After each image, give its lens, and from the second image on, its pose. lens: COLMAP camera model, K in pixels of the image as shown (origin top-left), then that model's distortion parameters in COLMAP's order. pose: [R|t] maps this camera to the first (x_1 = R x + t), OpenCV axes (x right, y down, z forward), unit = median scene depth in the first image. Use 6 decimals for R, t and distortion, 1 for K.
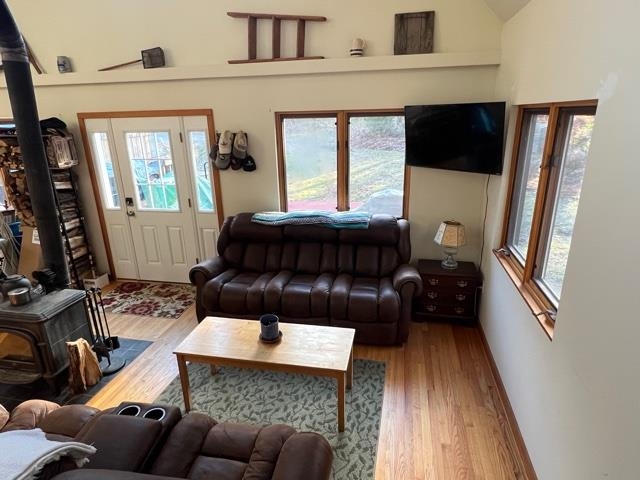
lens RADIAL K [[378.5, 0, 320.0], [0, 378.5, 239.5], [0, 0, 1]] dist [-0.001863, 0.000731]
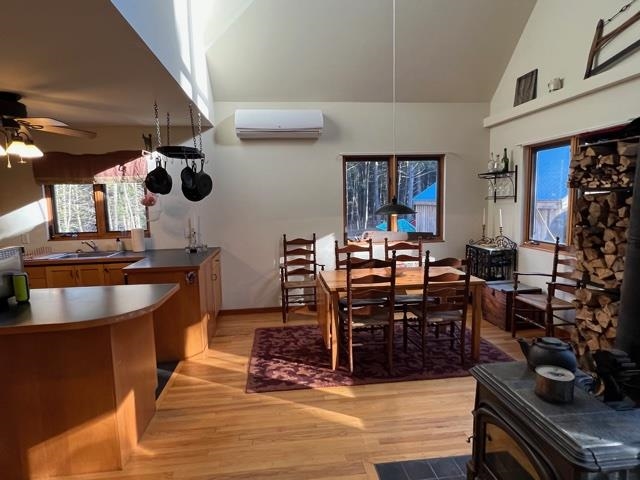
lens RADIAL K [[378.5, 0, 318.9], [0, 378.5, 243.1], [0, 0, 1]] dist [-0.001863, 0.000731]
pose [[0.305736, 0.121058, -0.944389, -0.286074], [-0.278907, 0.959760, 0.032735, 0.027500], [0.910350, 0.253388, 0.327197, 0.328988]]
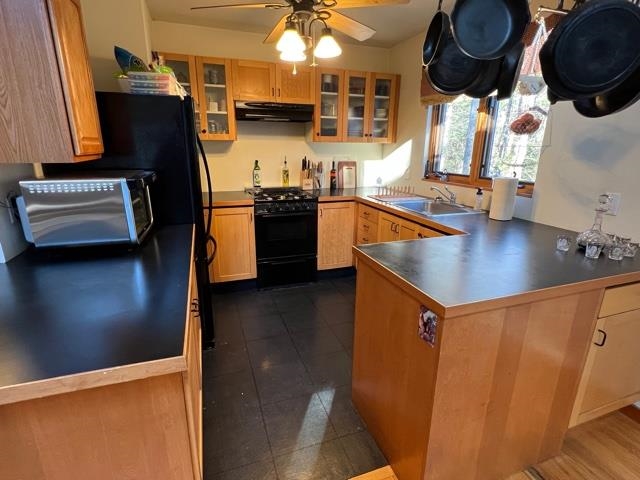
lens RADIAL K [[329.5, 0, 320.5], [0, 329.5, 241.5], [0, 0, 1]] dist [0.005086, -0.003742]
pose [[-0.859827, 0.154569, -0.486626, -0.948253], [-0.151509, 0.832910, 0.532265, 0.019021], [0.487588, 0.531385, -0.692740, 0.470742]]
